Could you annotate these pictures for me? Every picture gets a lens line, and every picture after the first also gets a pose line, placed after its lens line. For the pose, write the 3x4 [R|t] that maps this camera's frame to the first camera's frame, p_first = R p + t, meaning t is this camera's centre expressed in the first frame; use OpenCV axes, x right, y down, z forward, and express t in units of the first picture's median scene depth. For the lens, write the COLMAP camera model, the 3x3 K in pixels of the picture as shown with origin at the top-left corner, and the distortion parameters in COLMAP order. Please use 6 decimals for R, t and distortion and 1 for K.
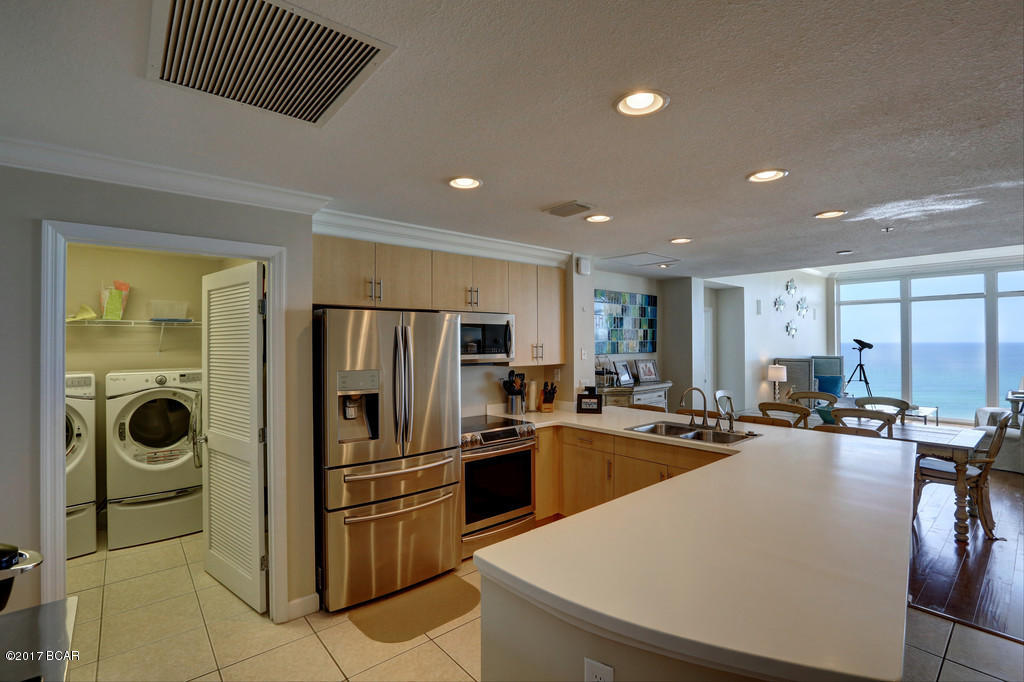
lens RADIAL K [[465.8, 0, 512.0], [0, 465.8, 341.0], [0, 0, 1]] dist [-0.053633, 0.019848]
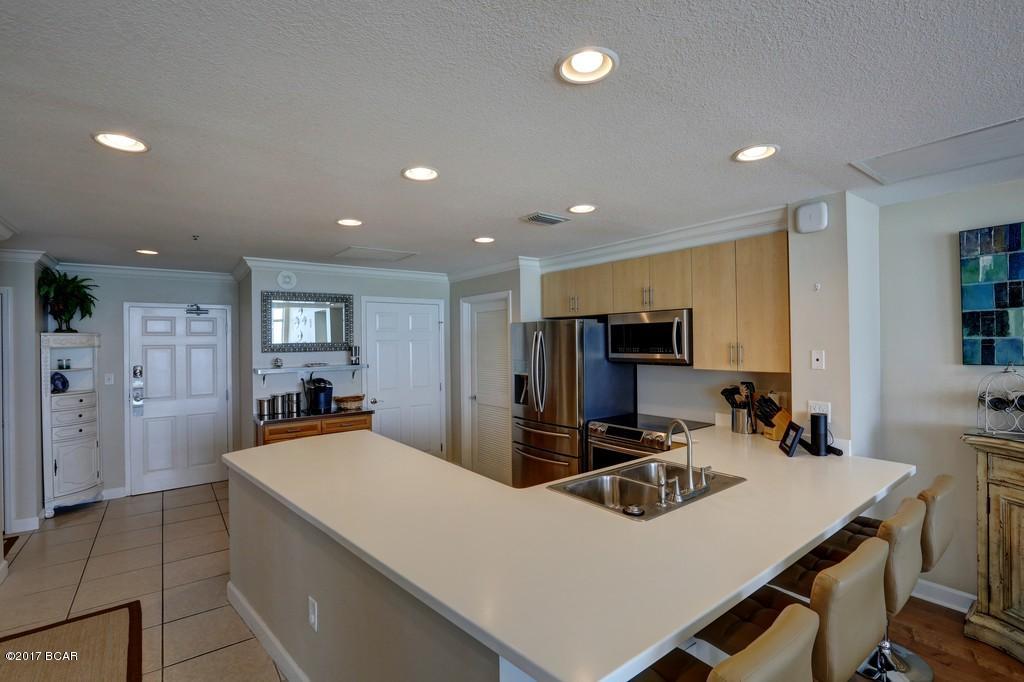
lens RADIAL K [[465.8, 0, 512.0], [0, 465.8, 341.0], [0, 0, 1]] dist [-0.053633, 0.019848]
pose [[-0.062136, -0.006188, -0.998049, 0.799418], [0.003533, 0.999973, -0.006420, 0.005740], [0.998061, -0.003925, -0.062112, 0.660752]]
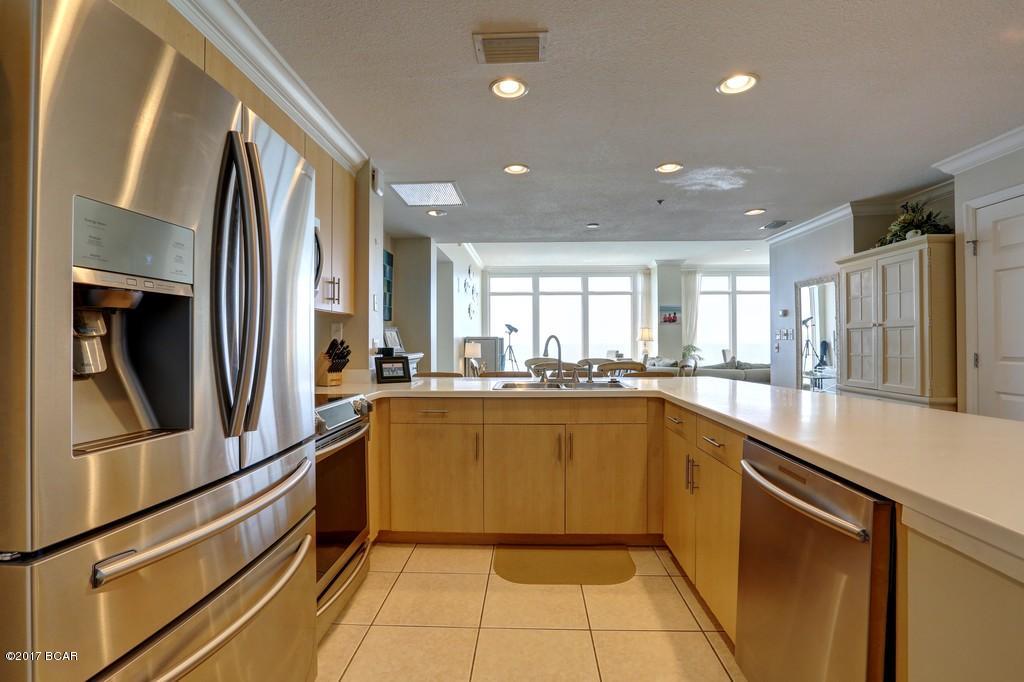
lens RADIAL K [[465.8, 0, 512.0], [0, 465.8, 341.0], [0, 0, 1]] dist [-0.053633, 0.019848]
pose [[0.679603, 0.006566, 0.733551, -0.235890], [-0.006427, 0.999975, -0.002996, 0.089901], [-0.733552, -0.002678, 0.679628, 0.367602]]
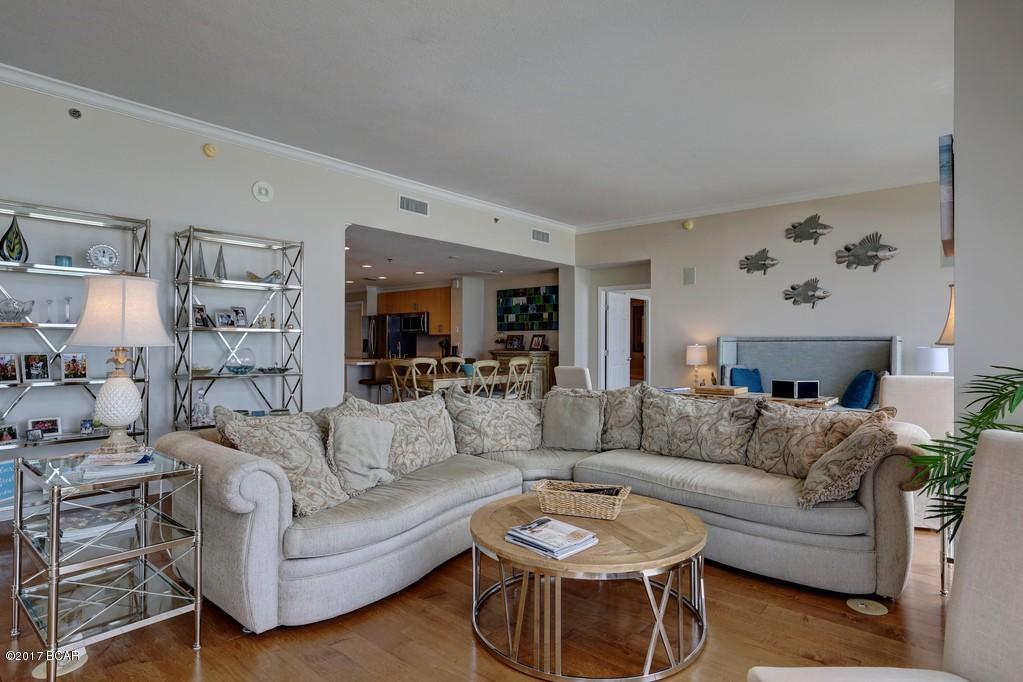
lens RADIAL K [[550.2, 0, 511.5], [0, 550.2, 341.0], [0, 0, 1]] dist [0.000128, -0.000003]
pose [[0.157832, -0.000529, -0.987466, 2.447767], [0.003859, 0.999993, 0.000081, 0.075062], [0.987458, -0.003824, 0.157833, 0.880671]]
